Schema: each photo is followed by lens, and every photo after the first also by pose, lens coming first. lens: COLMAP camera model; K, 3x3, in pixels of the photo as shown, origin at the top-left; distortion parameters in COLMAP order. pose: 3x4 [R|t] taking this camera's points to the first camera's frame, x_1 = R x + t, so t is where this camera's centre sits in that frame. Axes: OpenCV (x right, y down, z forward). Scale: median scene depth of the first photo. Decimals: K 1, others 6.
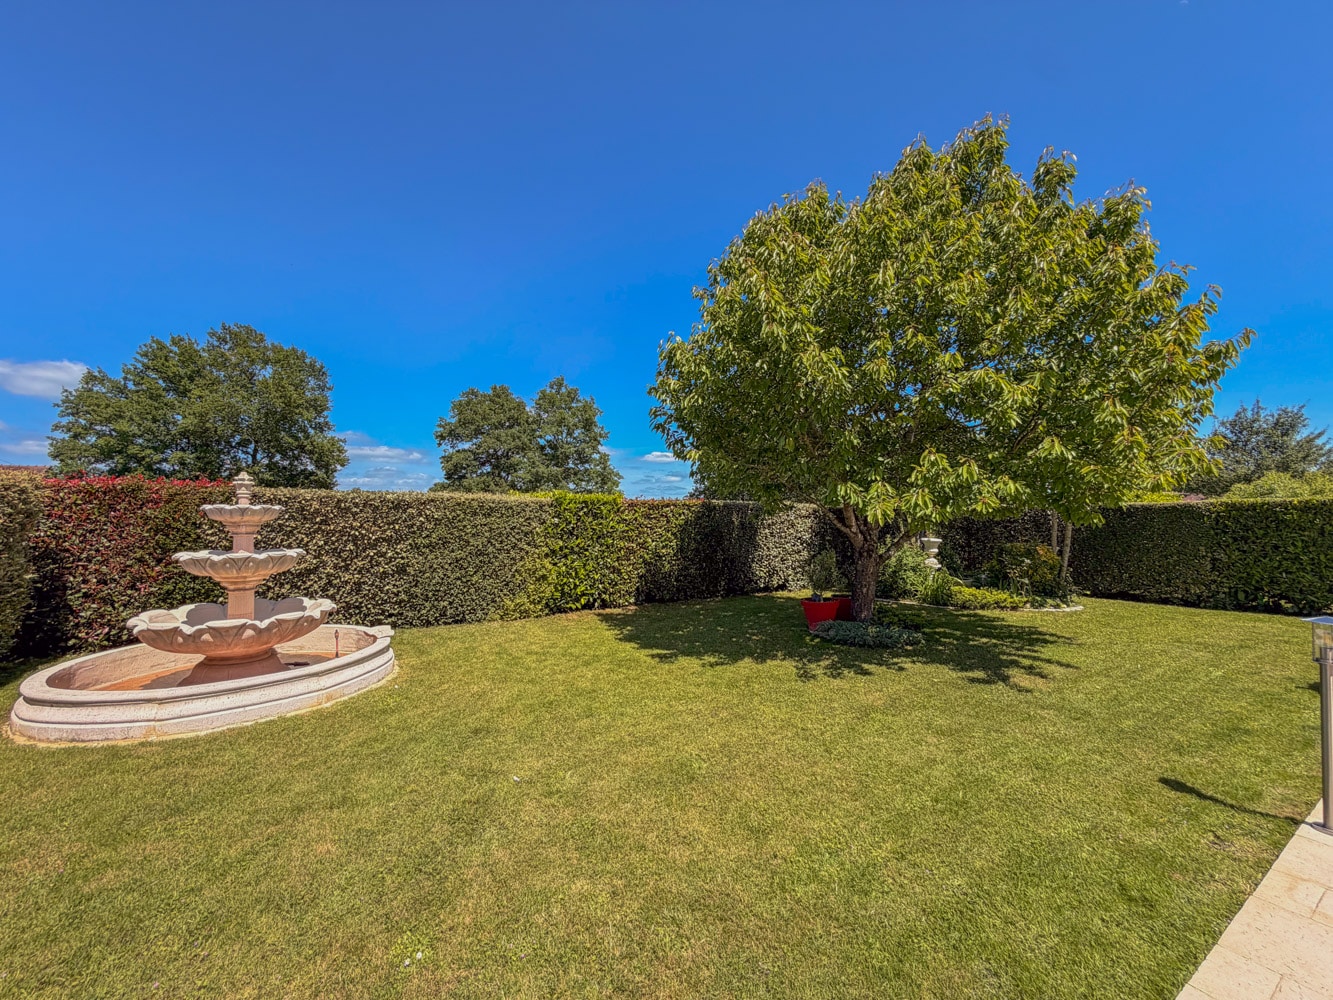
lens RADIAL K [[529.7, 0, 666.5], [0, 529.7, 500.0], [0, 0, 1]] dist [0.000252, -0.000204]
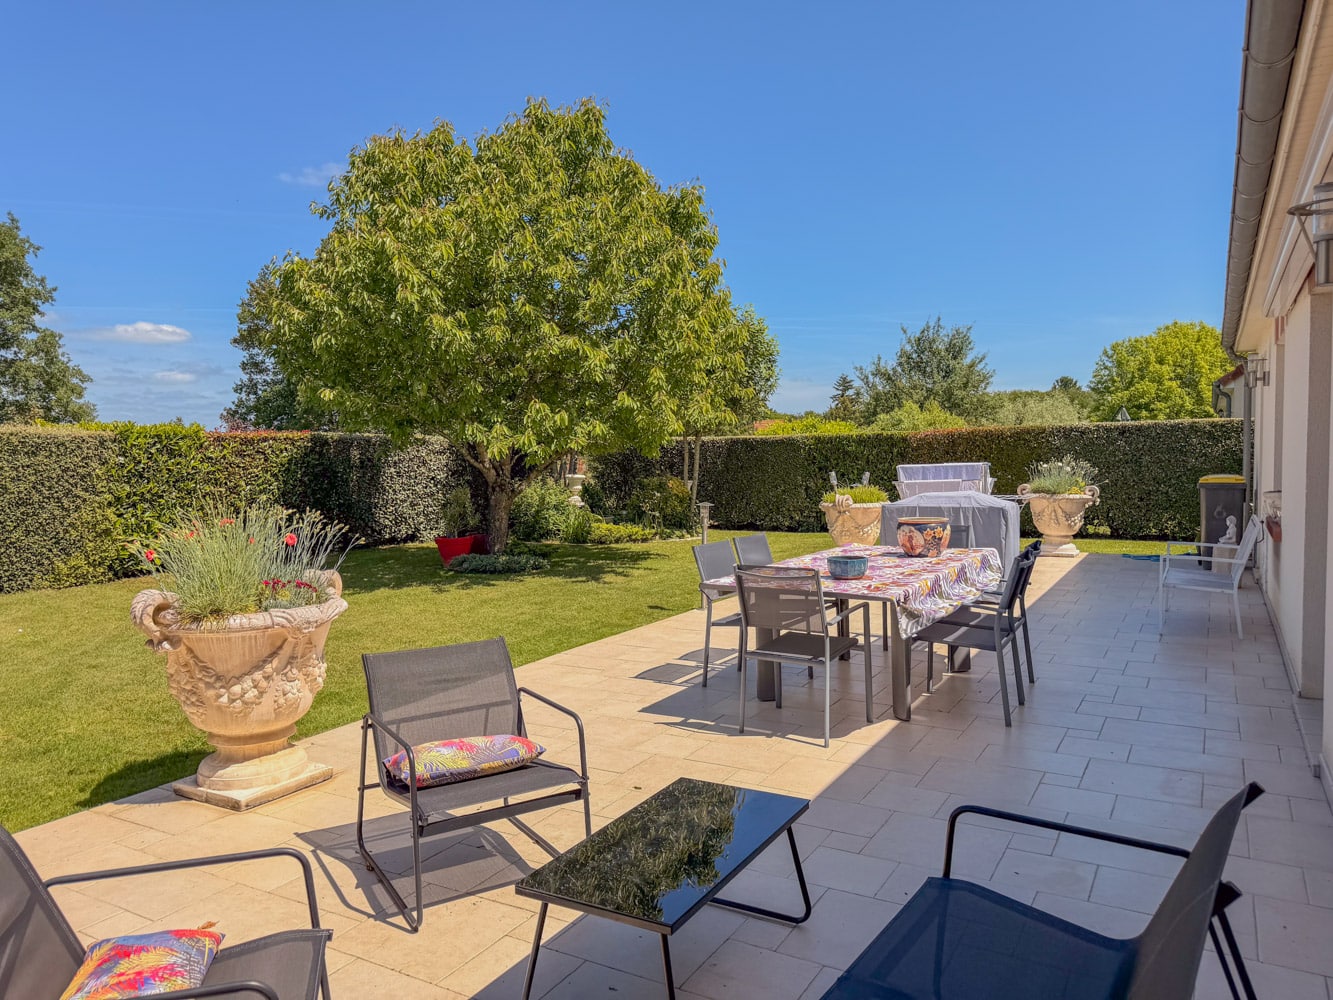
lens RADIAL K [[937.7, 0, 666.5], [0, 937.7, 500.0], [0, 0, 1]] dist [0.121163, -0.182329]
pose [[0.882502, -0.032956, 0.469152, -0.163552], [-0.006200, 0.996640, 0.081674, -0.023149], [-0.470267, -0.074986, 0.879333, -0.644548]]
